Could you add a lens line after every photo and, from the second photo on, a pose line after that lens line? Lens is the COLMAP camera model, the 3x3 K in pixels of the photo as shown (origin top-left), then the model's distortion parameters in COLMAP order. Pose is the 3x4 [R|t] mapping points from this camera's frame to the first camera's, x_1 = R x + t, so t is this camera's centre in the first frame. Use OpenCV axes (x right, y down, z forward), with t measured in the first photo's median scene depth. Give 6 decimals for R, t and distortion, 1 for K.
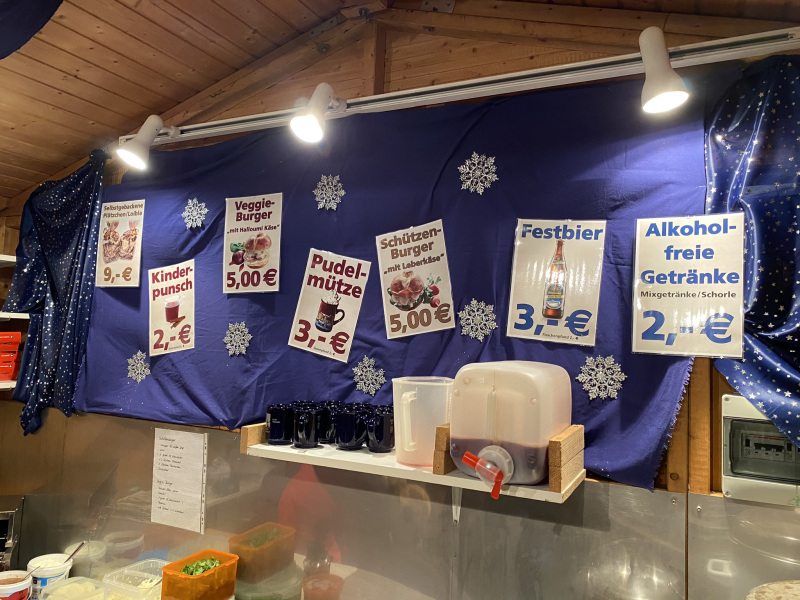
lens RADIAL K [[610.0, 0, 400.0], [0, 610.0, 300.0], [0, 0, 1]] dist [0.027675, -0.002628]
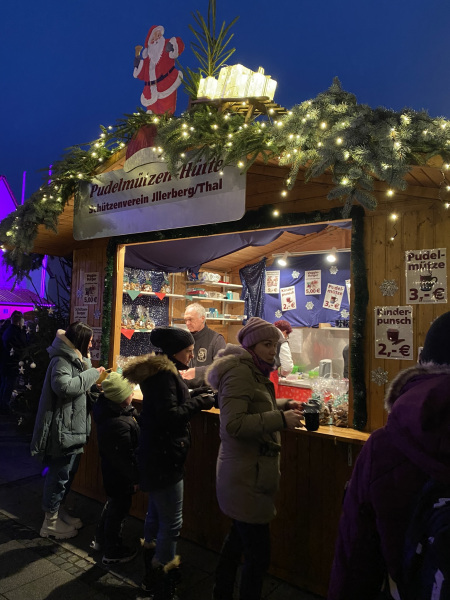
lens RADIAL K [[448.4, 0, 221.9], [0, 448.4, 294.3], [0, 0, 1]] dist [0.040584, -0.002501]
pose [[0.982719, -0.014996, -0.184495, -0.288659], [0.014740, 0.999888, -0.002762, -0.013200], [0.184516, -0.000005, 0.982830, -2.064203]]
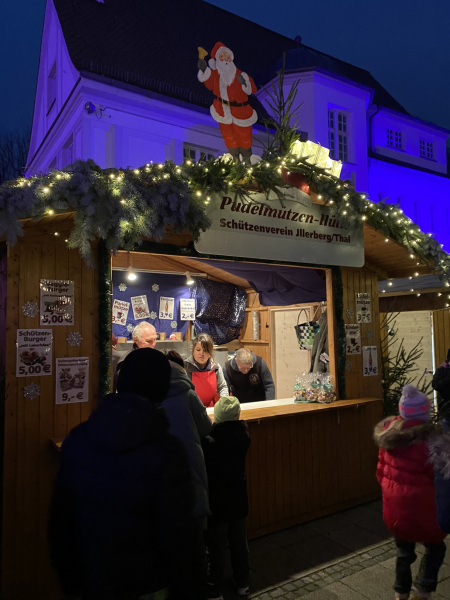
lens RADIAL K [[457.5, 0, 223.8], [0, 457.5, 304.7], [0, 0, 1]] dist [0.027675, -0.002628]
pose [[0.513861, 0.003516, 0.857866, -2.462890], [-0.017405, 0.999829, 0.006328, -0.078259], [-0.857697, -0.018183, 0.513834, -1.273693]]
